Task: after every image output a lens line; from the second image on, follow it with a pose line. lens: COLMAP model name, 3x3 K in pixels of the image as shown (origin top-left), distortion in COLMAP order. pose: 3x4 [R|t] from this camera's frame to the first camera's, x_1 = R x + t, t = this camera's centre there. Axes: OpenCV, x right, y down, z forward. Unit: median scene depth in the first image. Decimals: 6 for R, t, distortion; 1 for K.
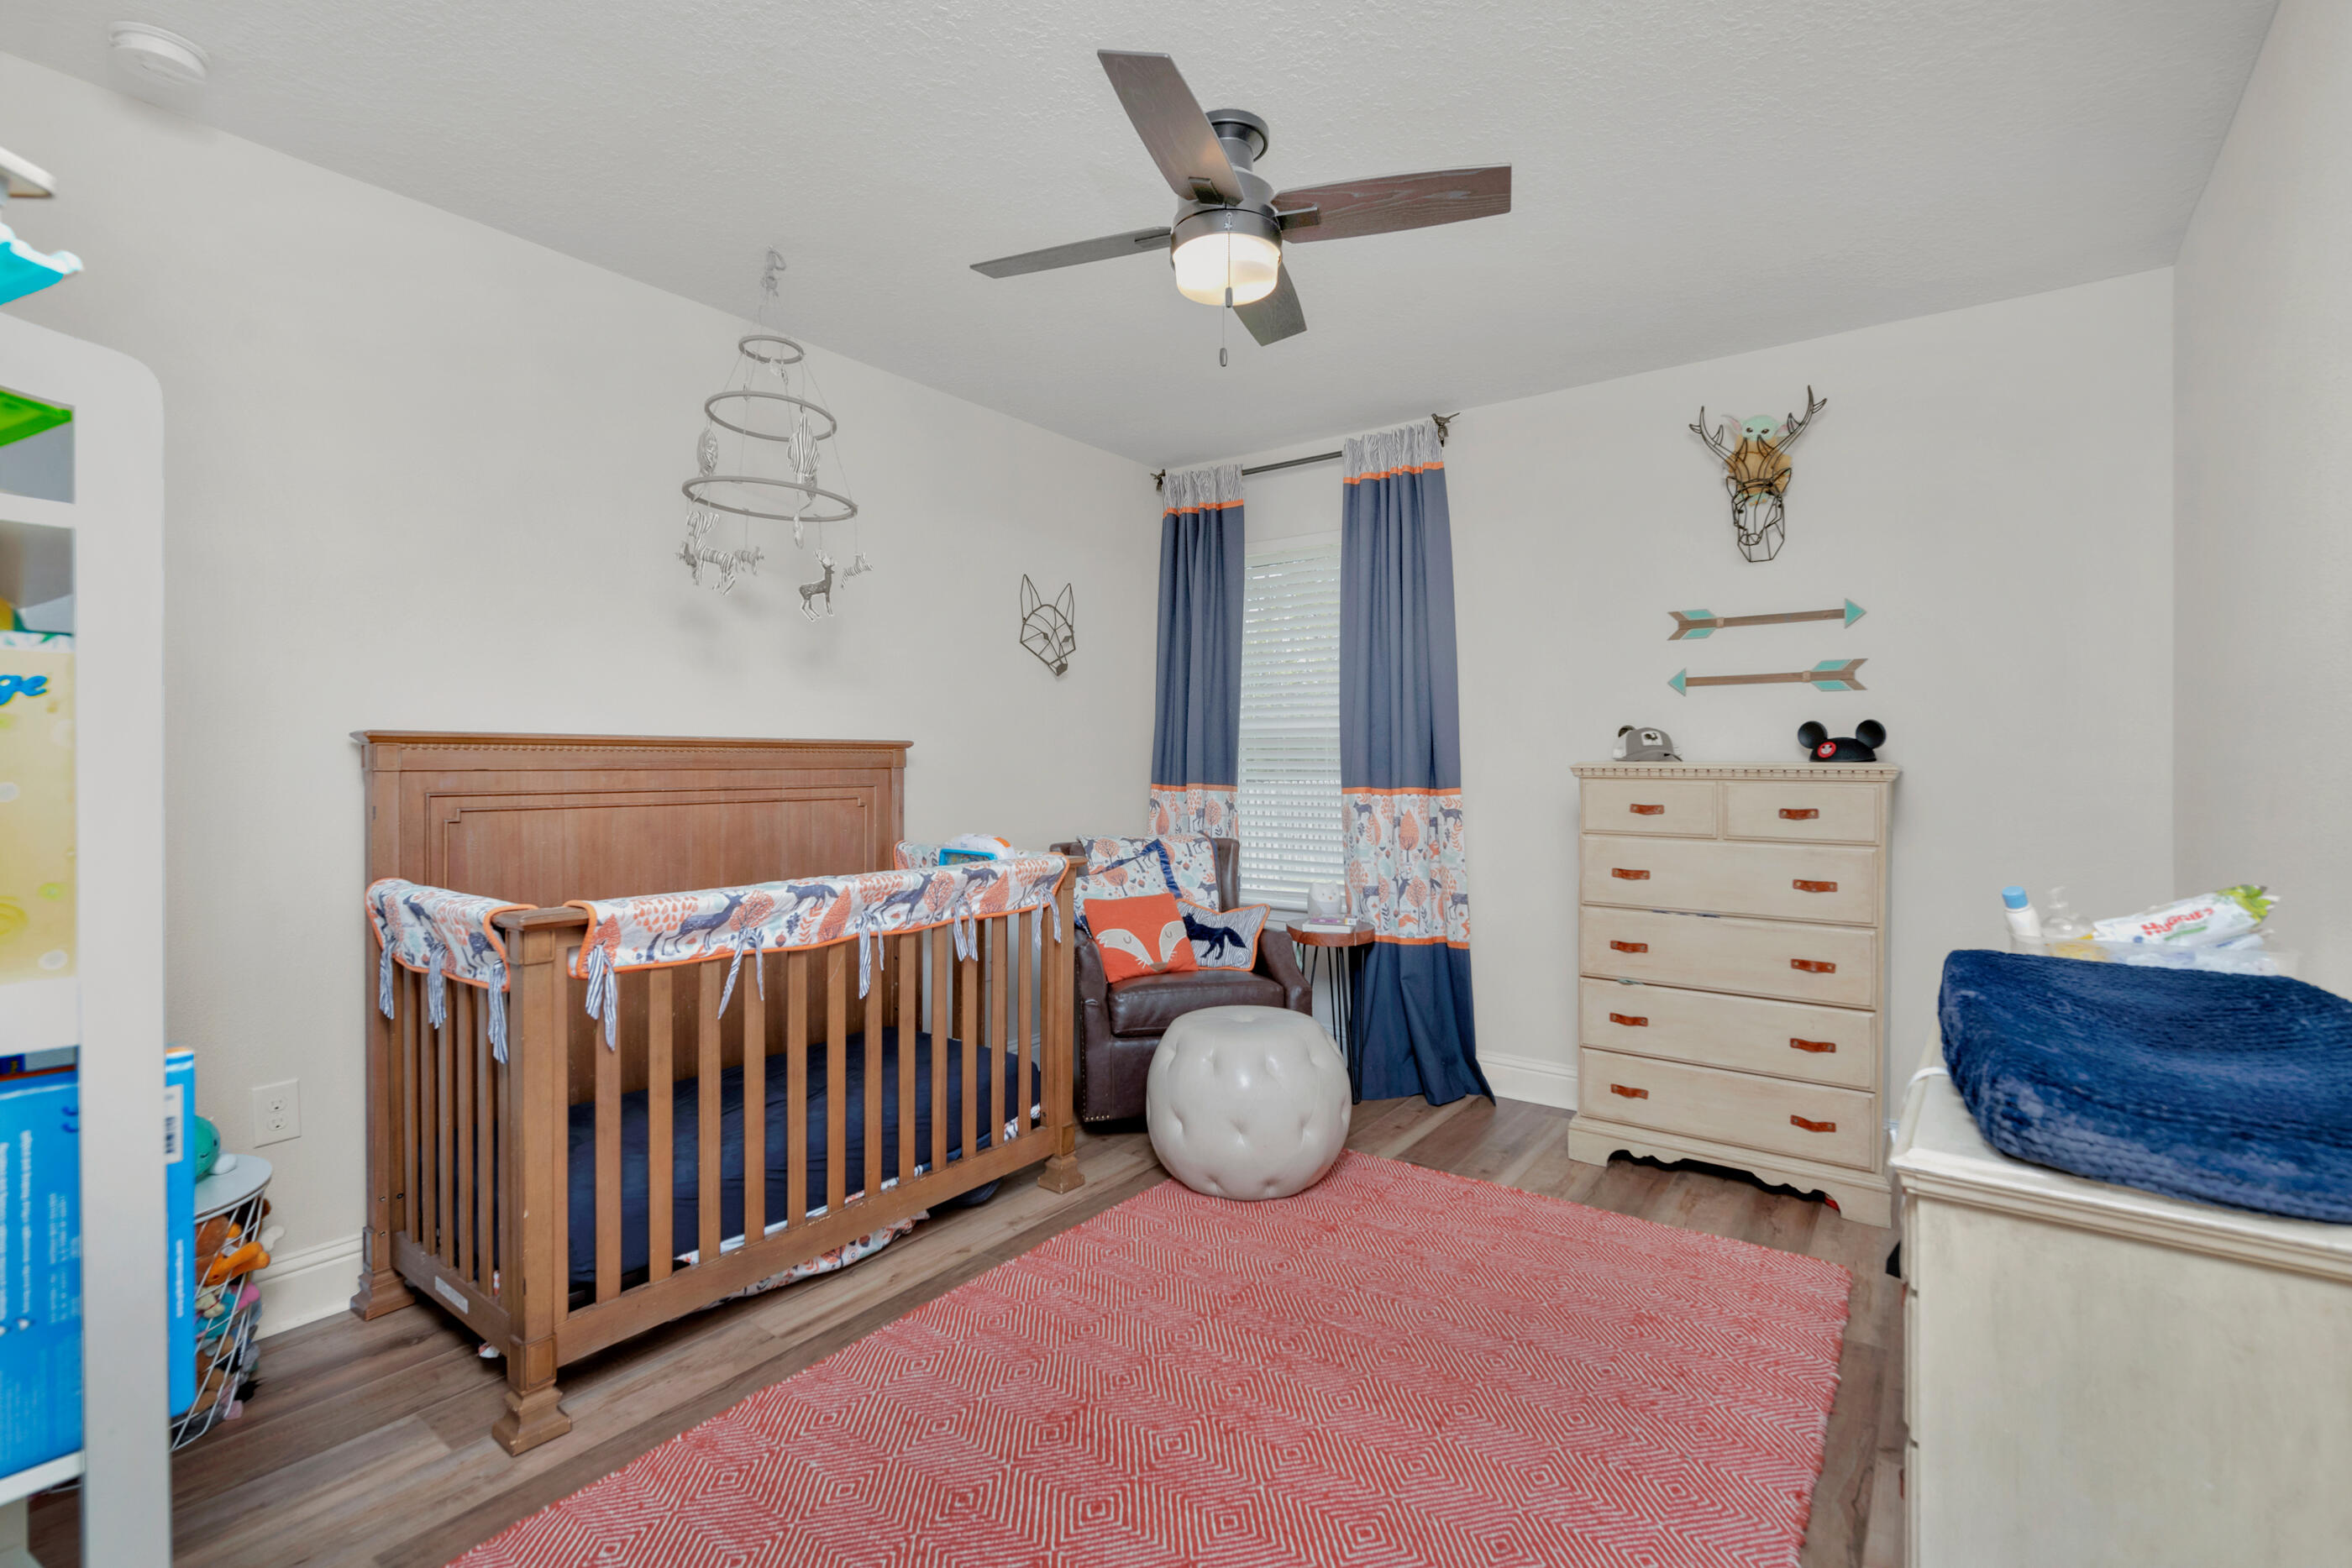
lens RADIAL K [[1043.1, 0, 1173.3], [0, 1043.1, 776.3], [0, 0, 1]] dist [-0.001754, -0.004404]
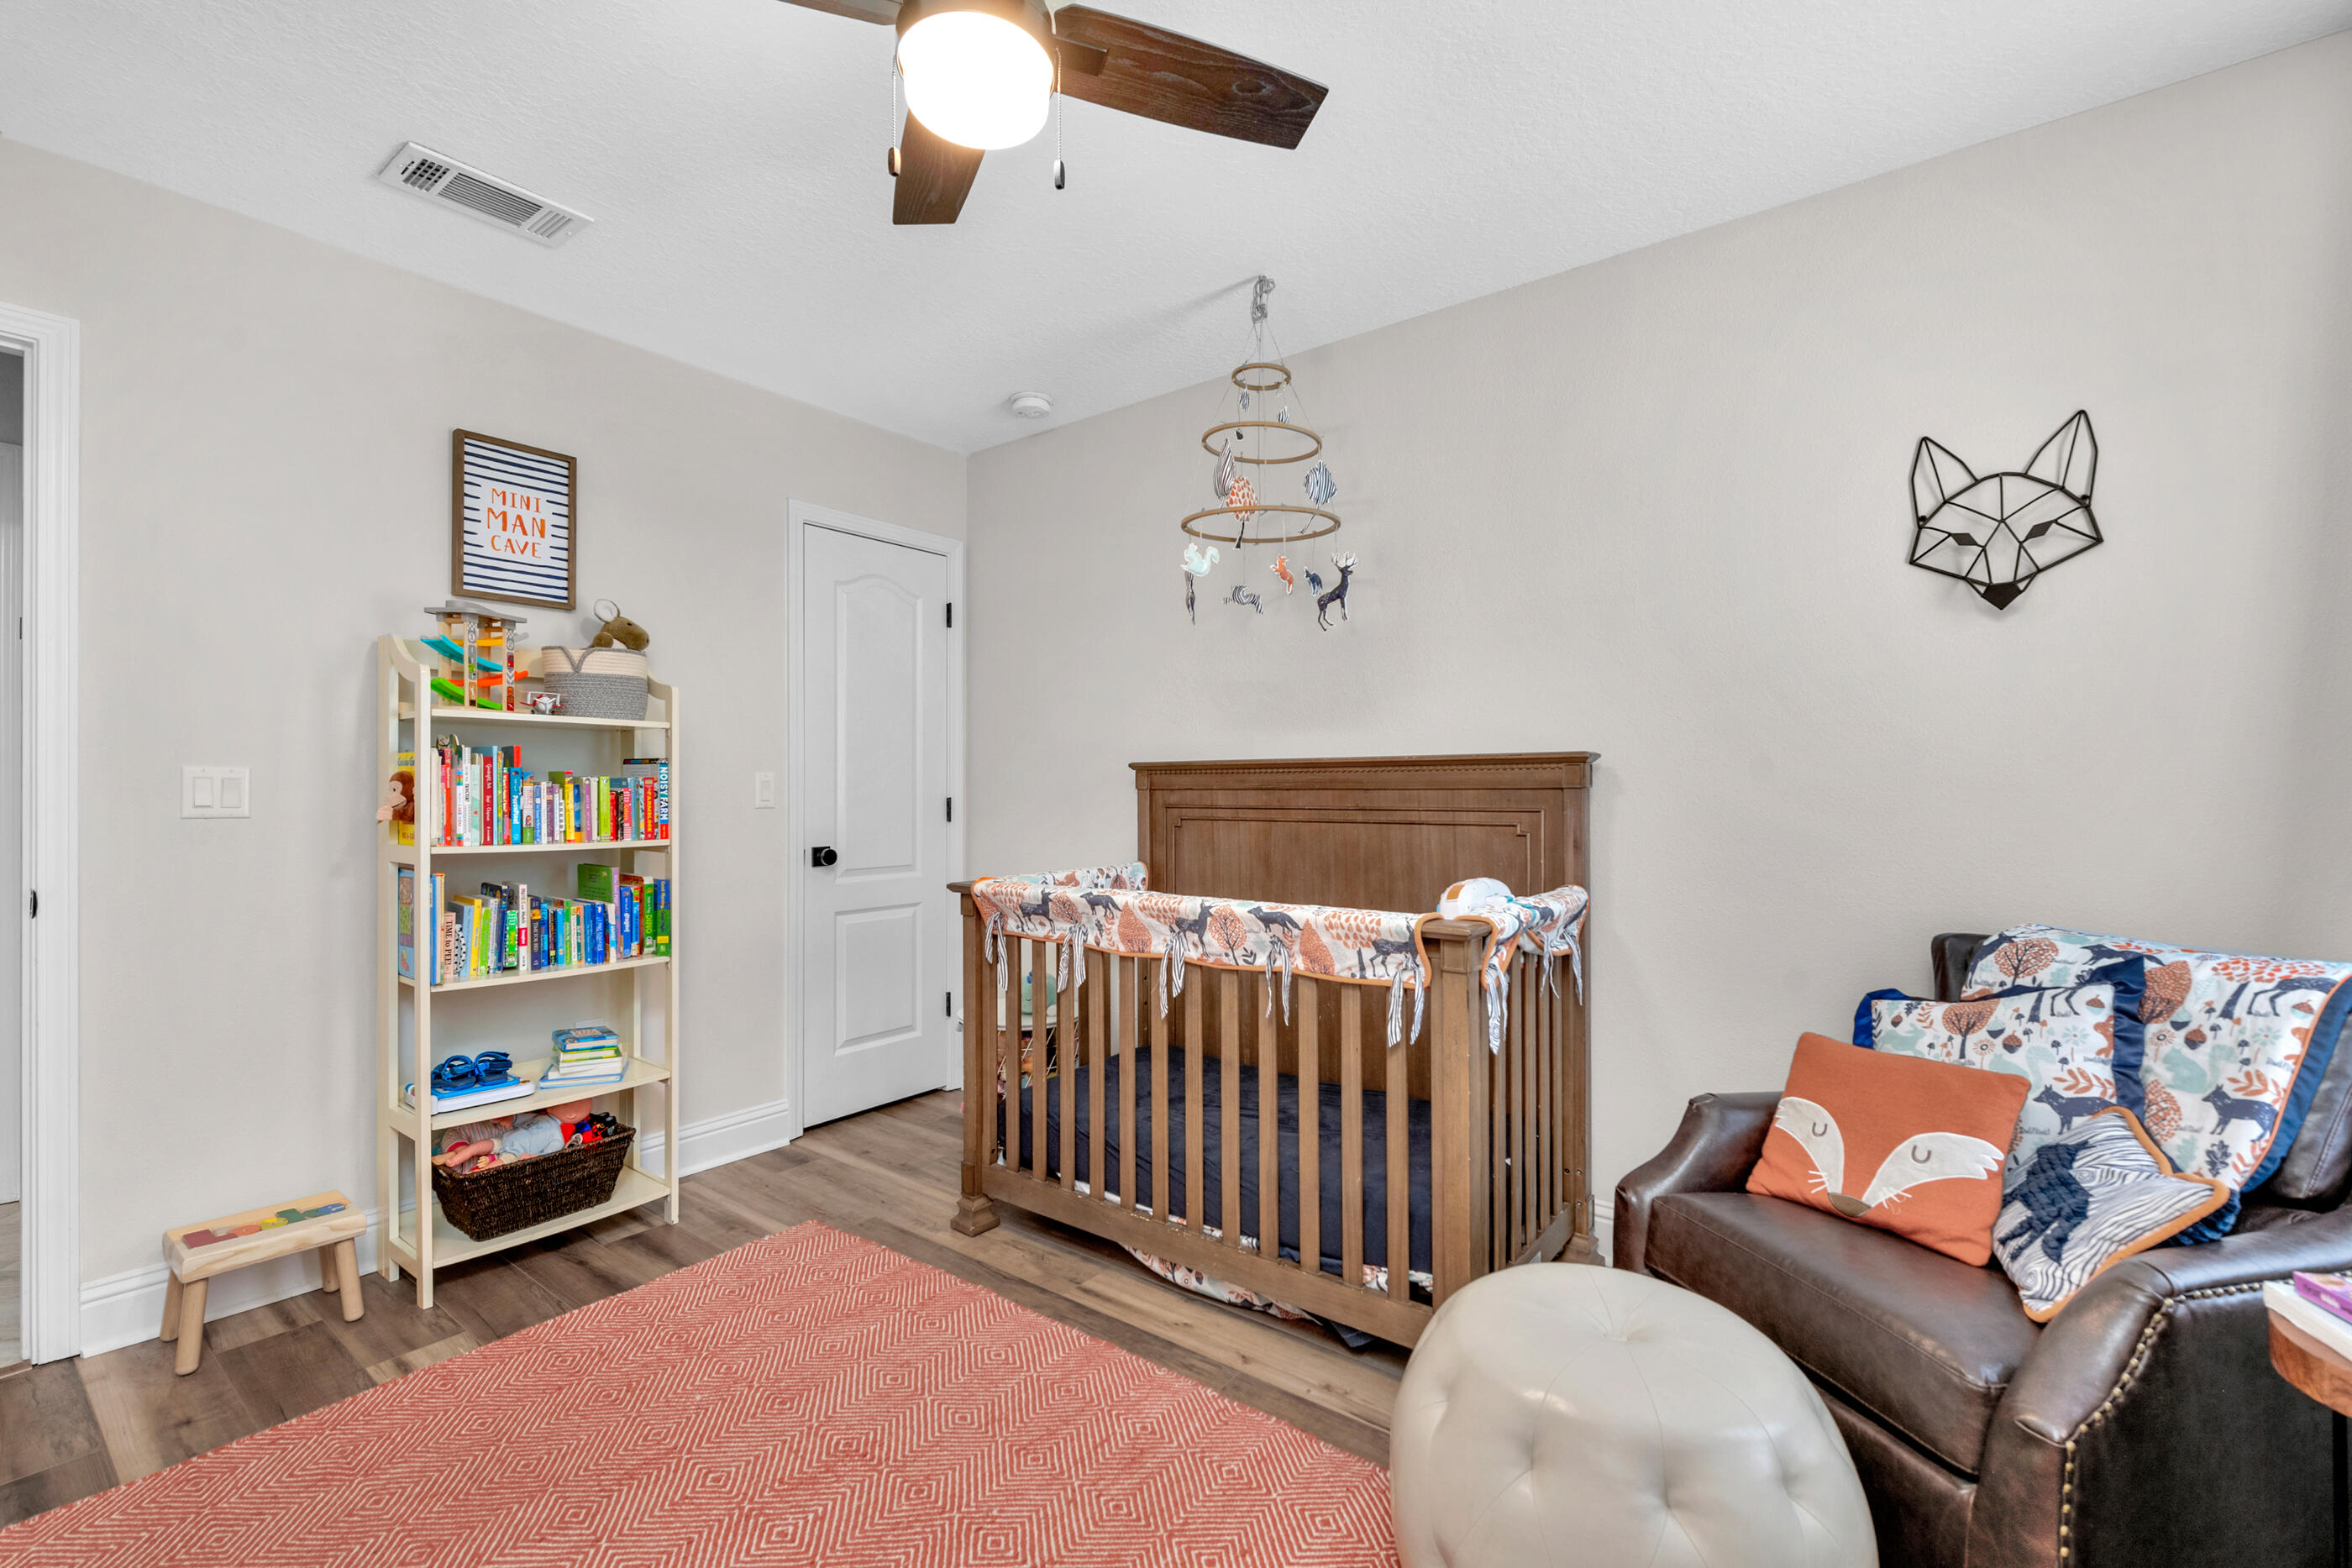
lens RADIAL K [[1008.2, 0, 1178.2], [0, 1008.2, 793.3], [0, 0, 1]] dist [0.000301, -0.000043]
pose [[-0.013213, 0.006663, -0.999891, 0.605380], [-0.009224, 0.999934, 0.006785, -0.008872], [0.999870, 0.009312, -0.013150, 0.938187]]
